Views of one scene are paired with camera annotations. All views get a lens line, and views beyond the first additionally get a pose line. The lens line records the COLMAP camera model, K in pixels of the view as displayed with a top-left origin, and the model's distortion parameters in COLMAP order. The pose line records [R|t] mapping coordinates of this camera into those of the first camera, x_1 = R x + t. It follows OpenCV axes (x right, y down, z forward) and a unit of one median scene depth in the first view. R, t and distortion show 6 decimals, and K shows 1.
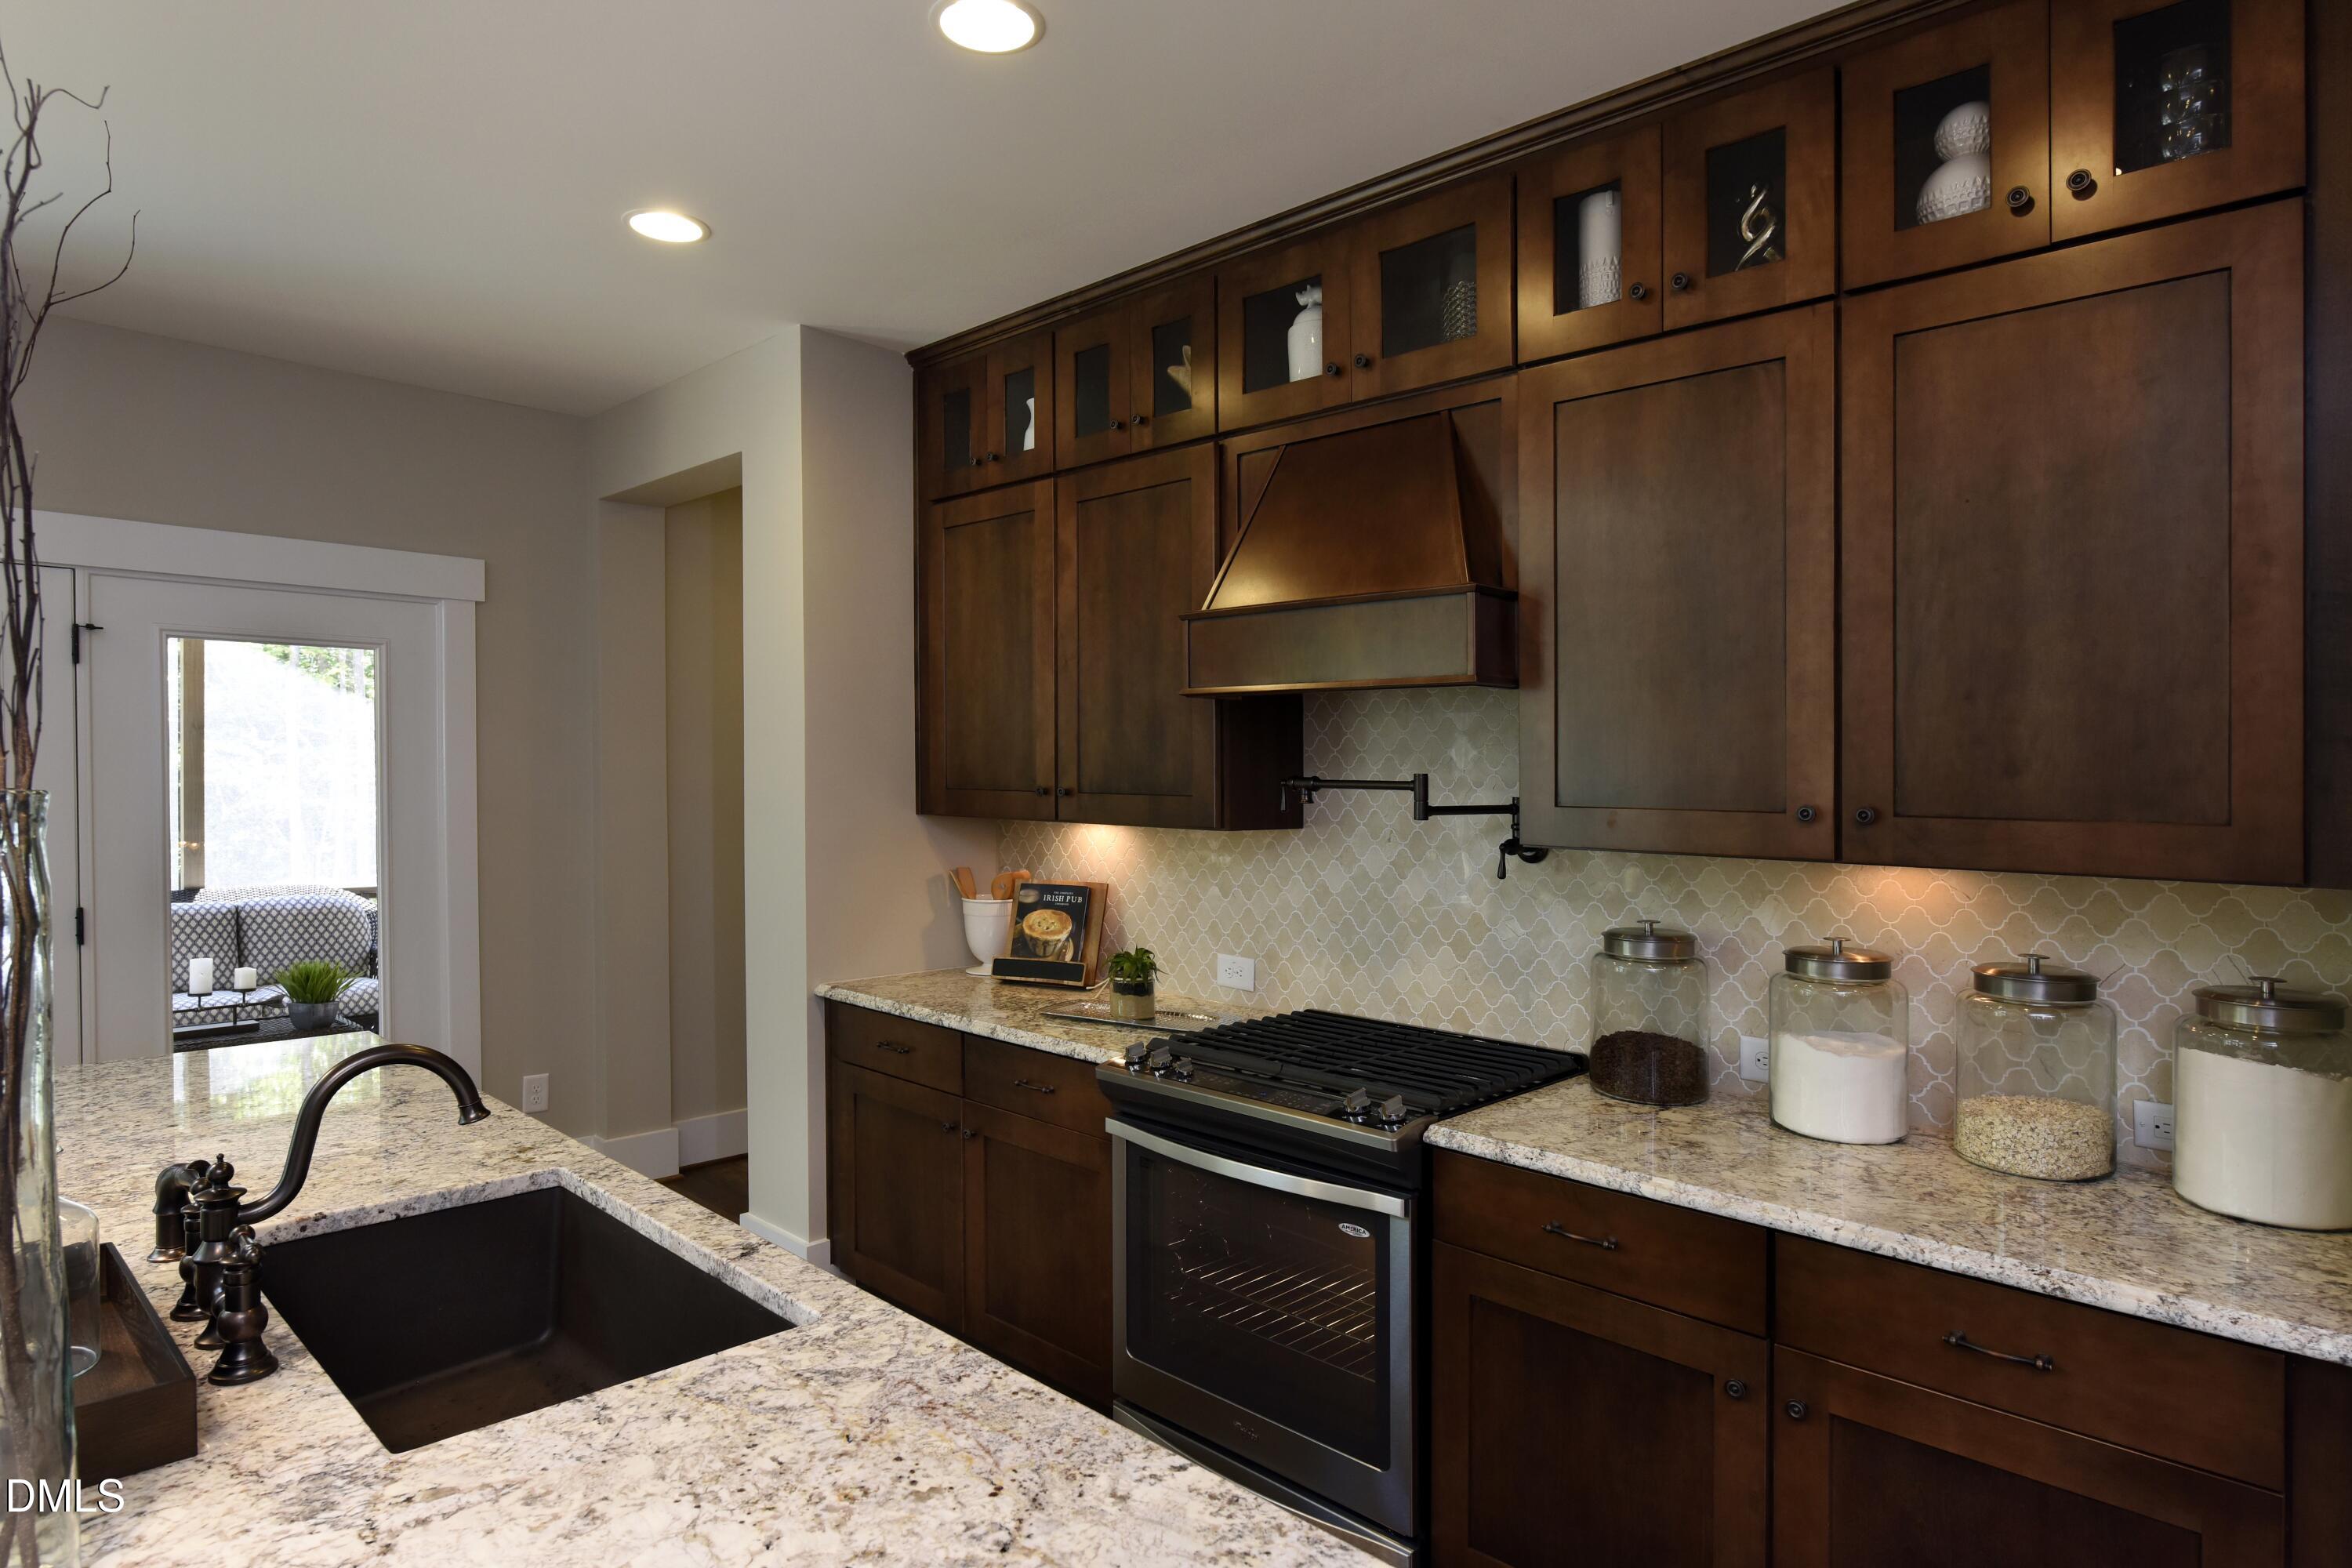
lens RADIAL K [[1311.3, 0, 1168.9], [0, 1311.3, 792.2], [0, 0, 1]] dist [0.007566, -0.002593]
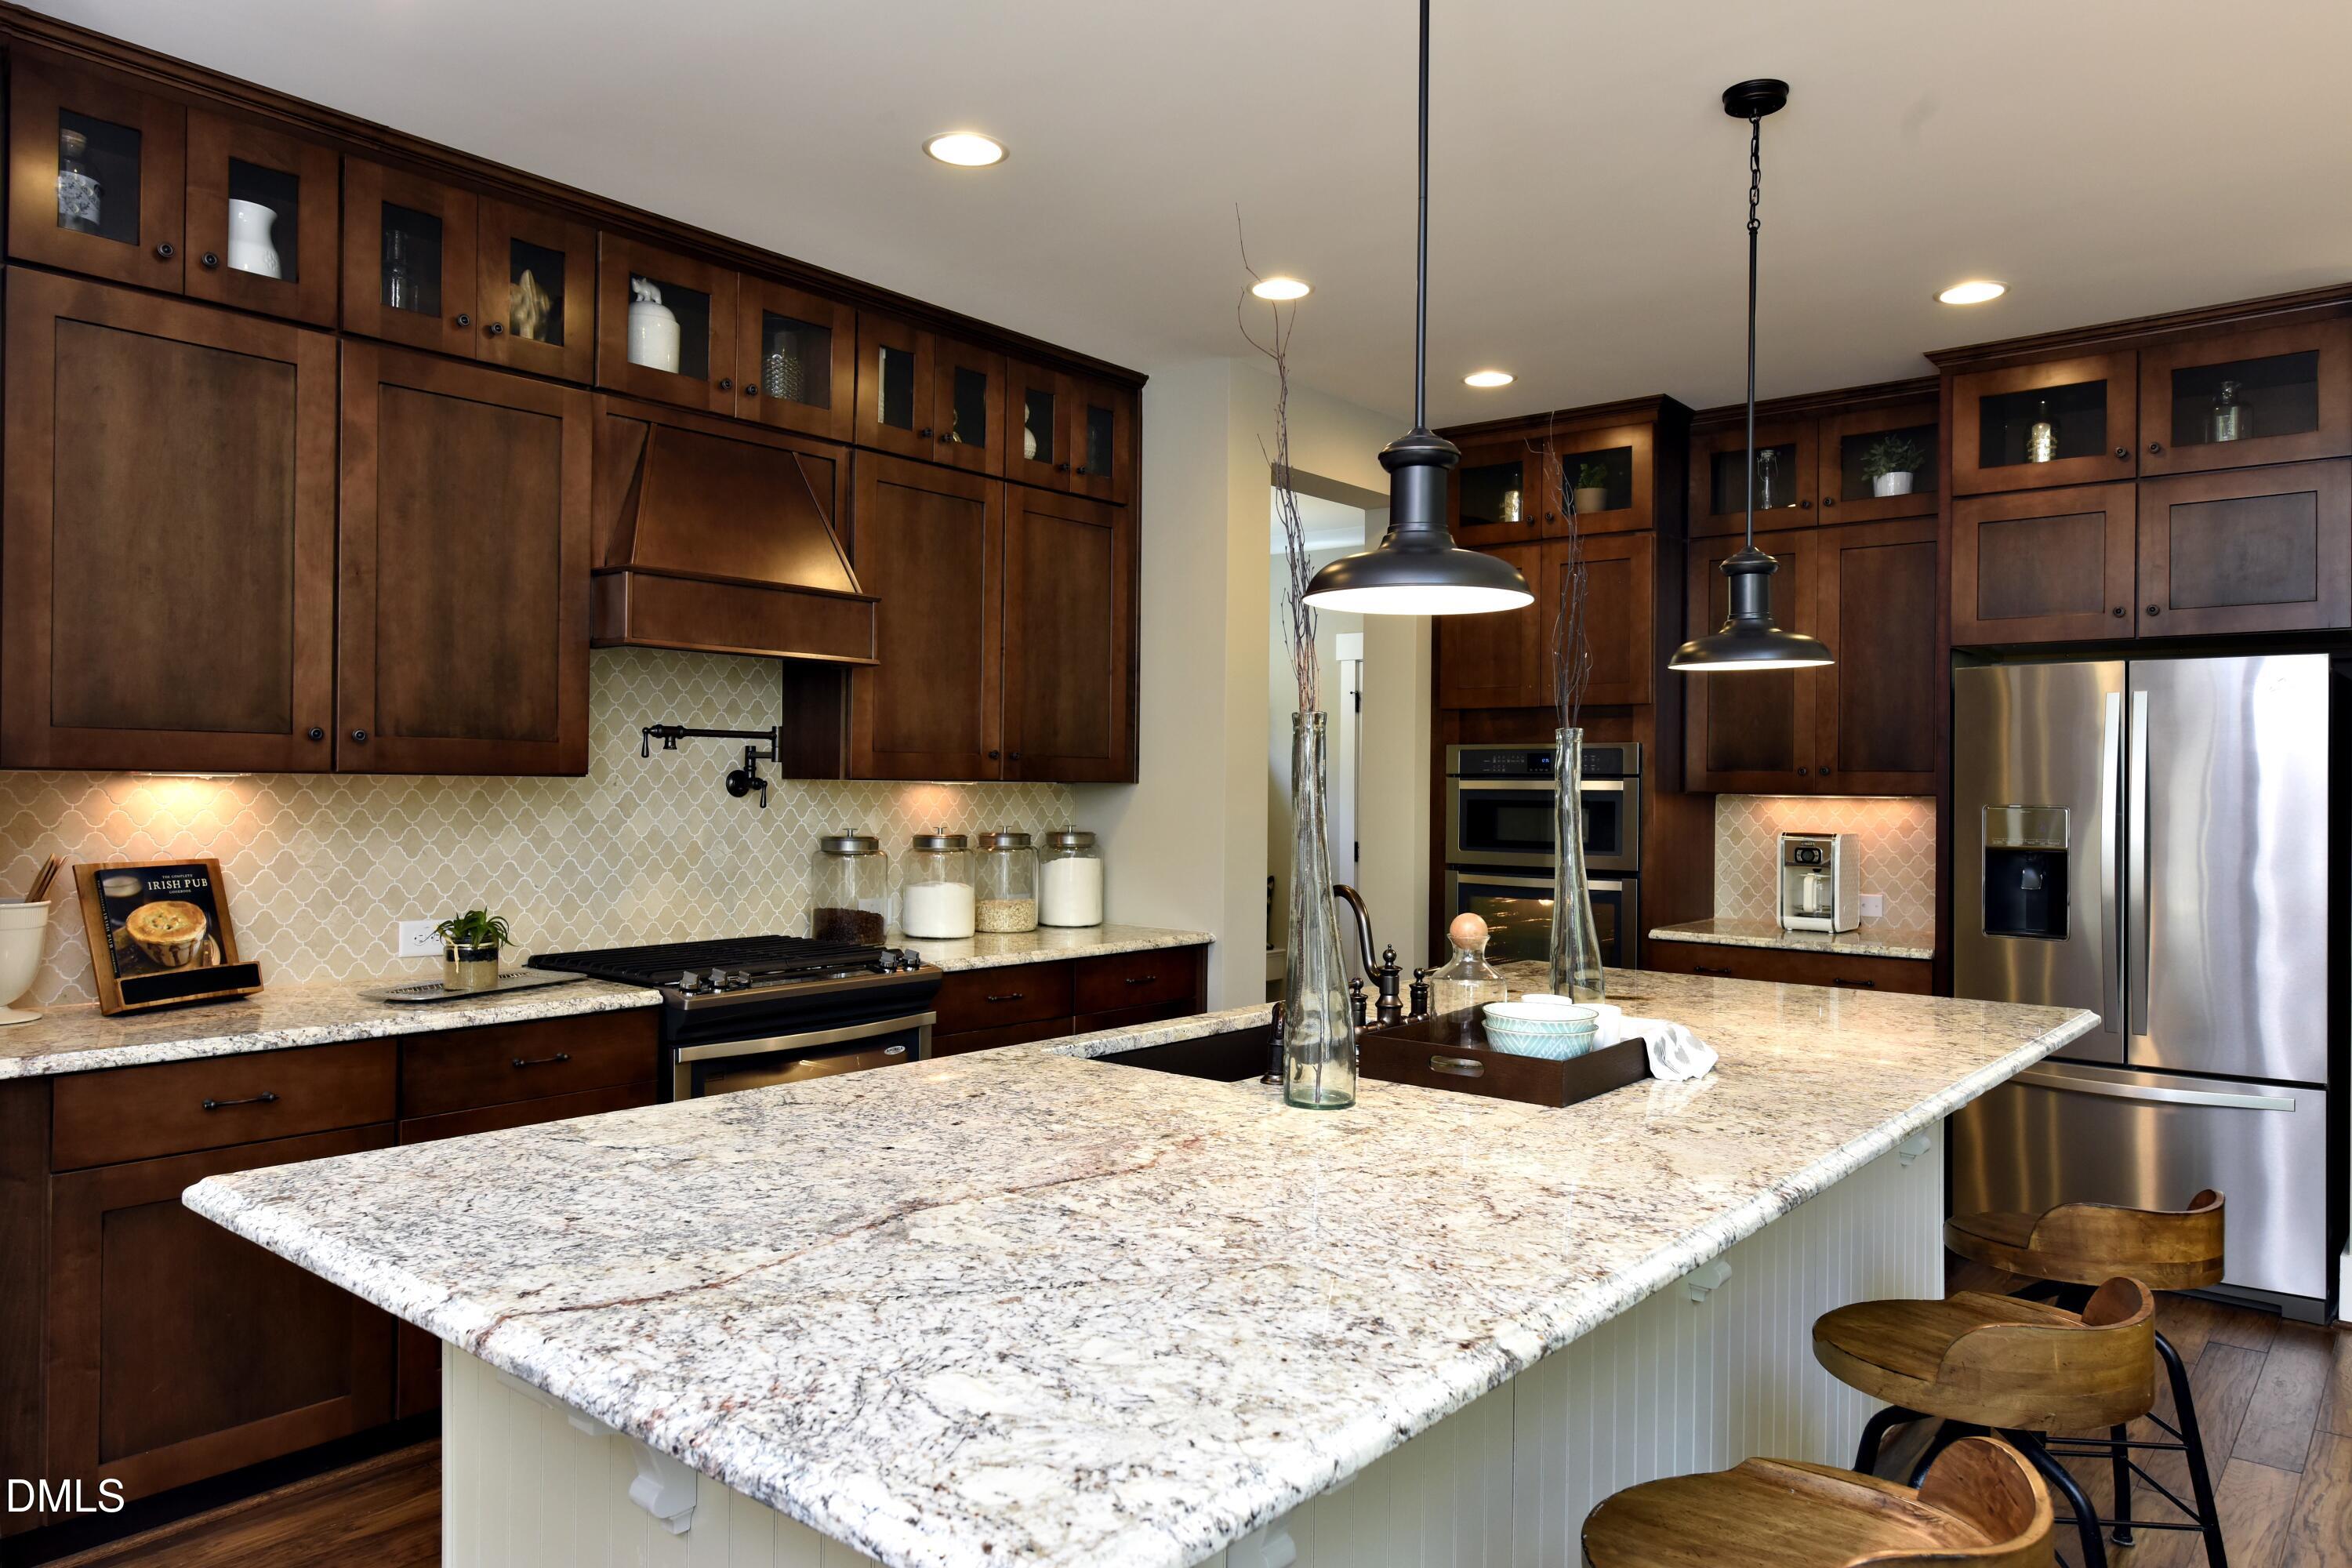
lens RADIAL K [[1536.4, 0, 1180.2], [0, 1536.4, 789.6], [0, 0, 1]] dist [0.009862, 0.006117]
pose [[-0.075786, -0.017524, 0.996970, -1.382243], [0.002467, 0.999839, 0.017762, 0.022665], [-0.997121, 0.003806, -0.075730, 0.740254]]
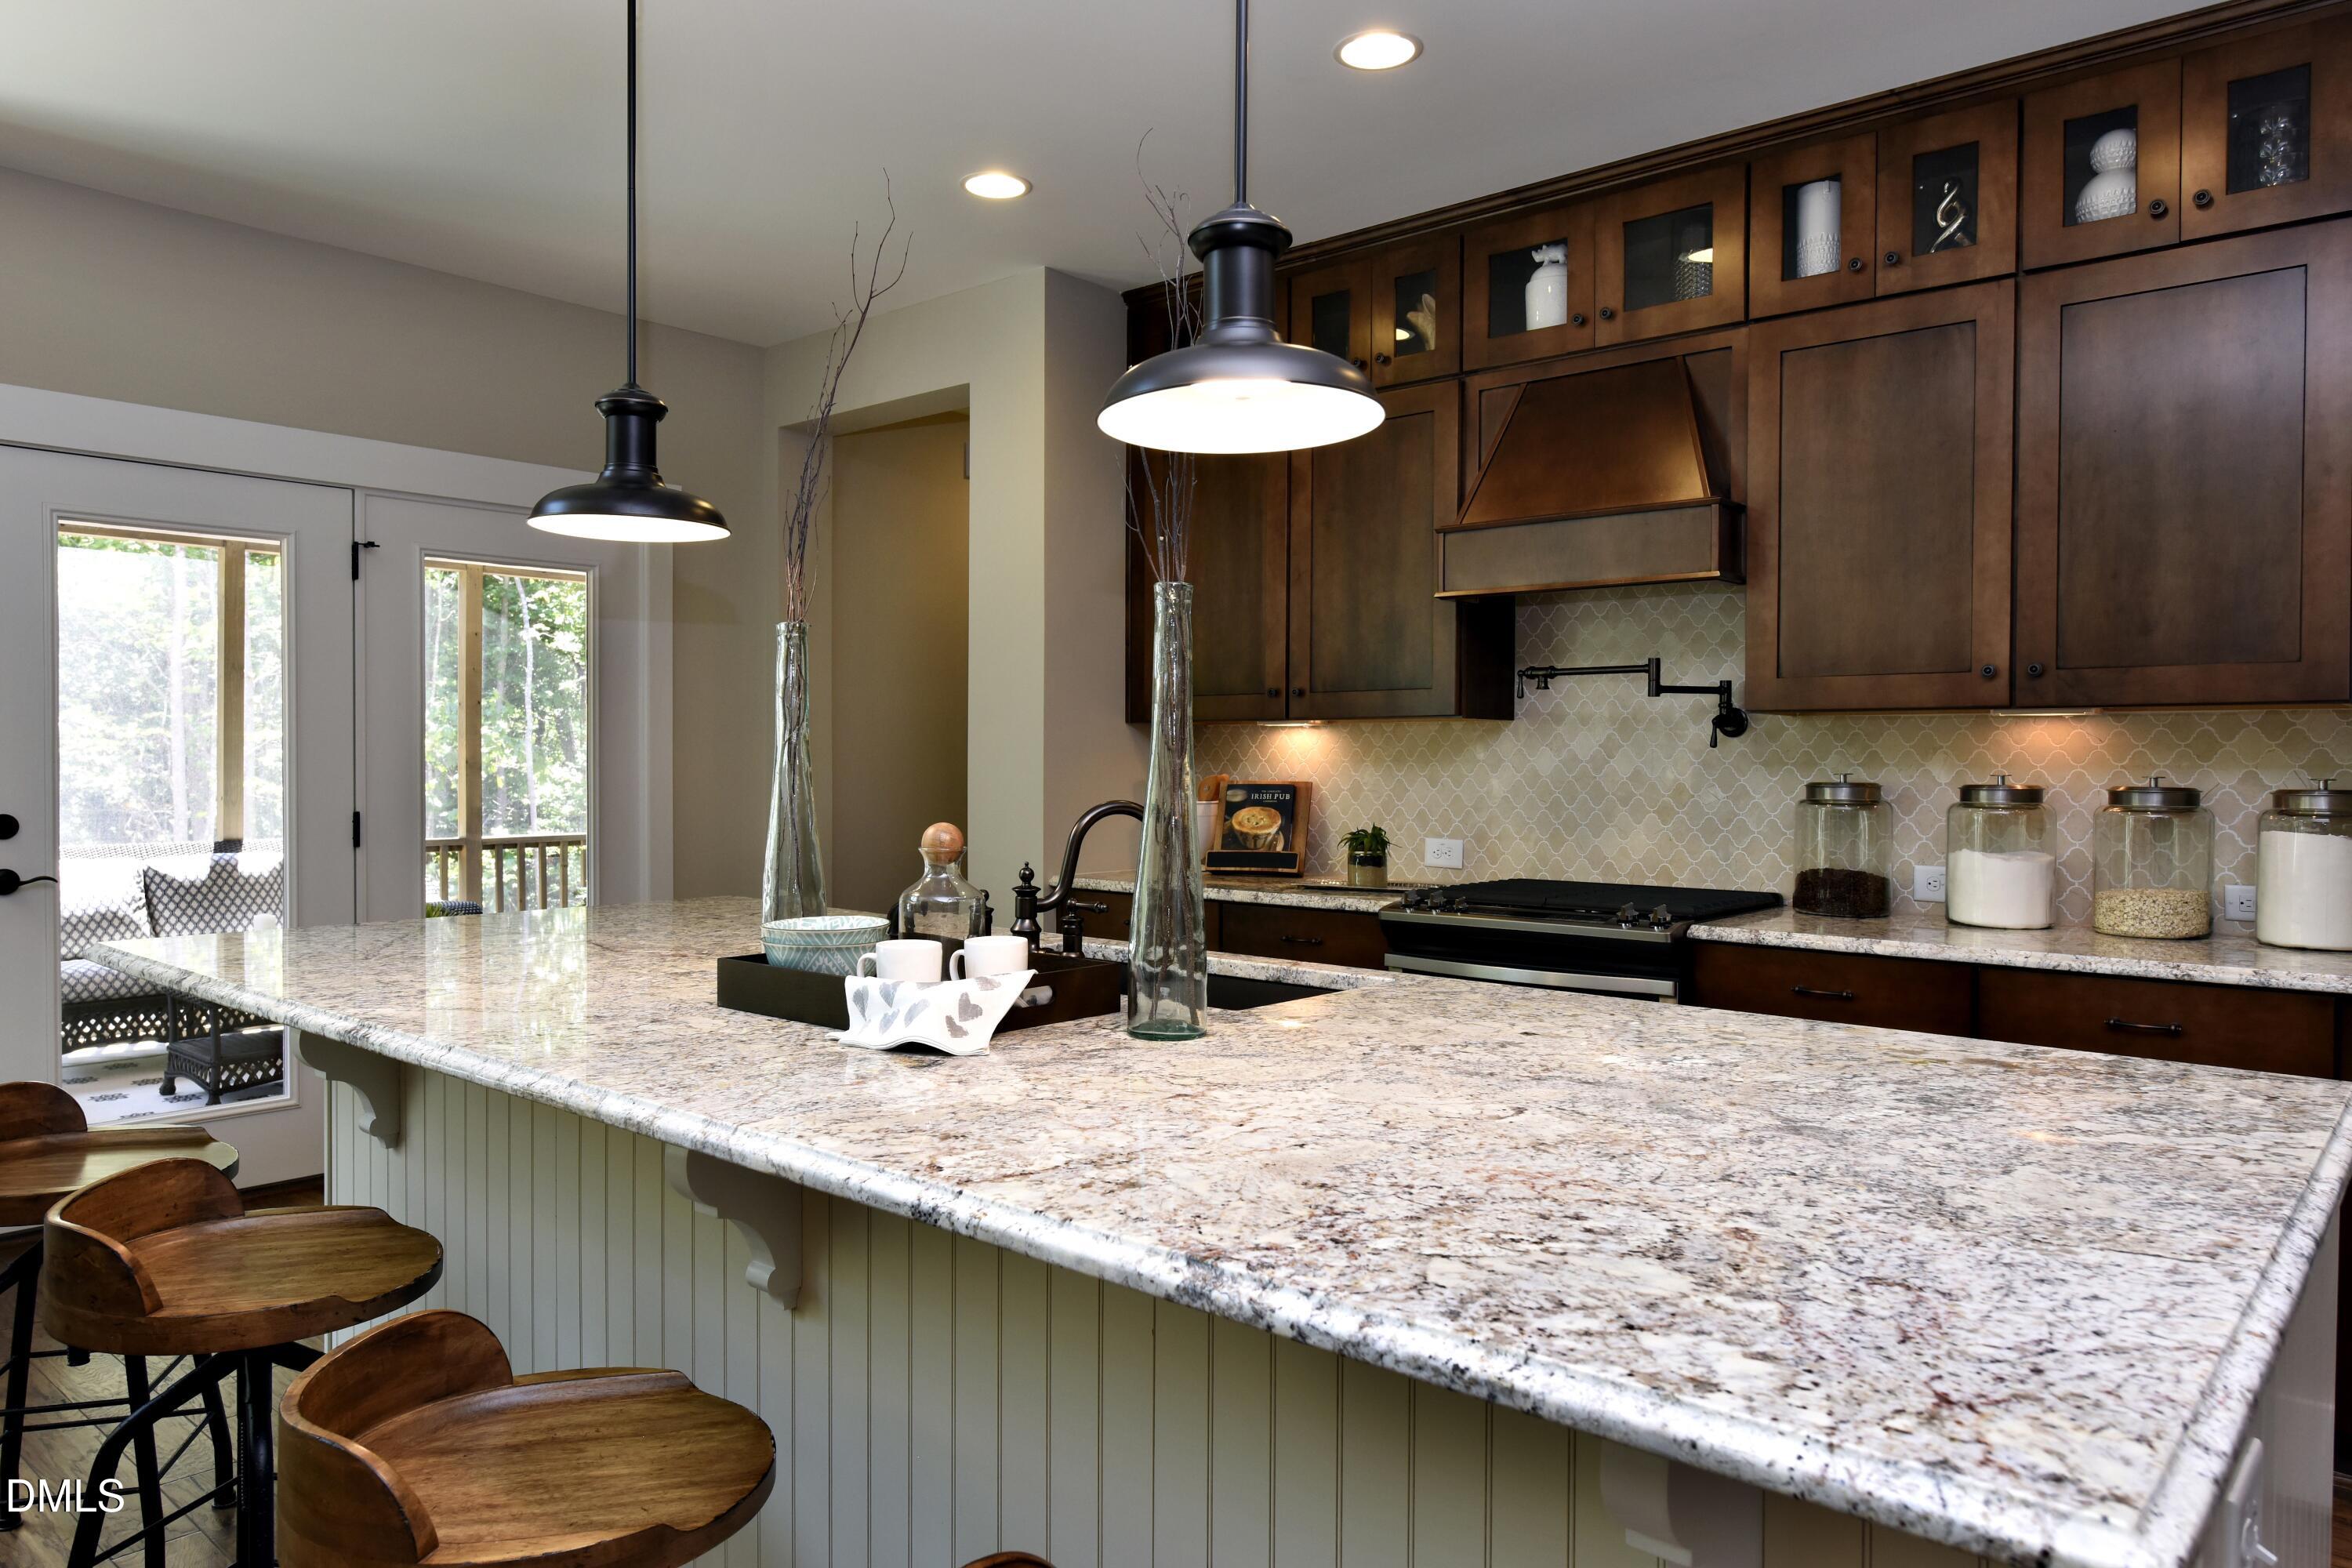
lens RADIAL K [[1536.4, 0, 1184.2], [0, 1536.4, 821.3], [0, 0, 1]] dist [0.009862, 0.006117]
pose [[0.997518, -0.011628, 0.069450, -0.346718], [0.009779, 0.999590, 0.026906, 0.095646], [-0.069735, -0.026160, 0.997222, -0.395072]]
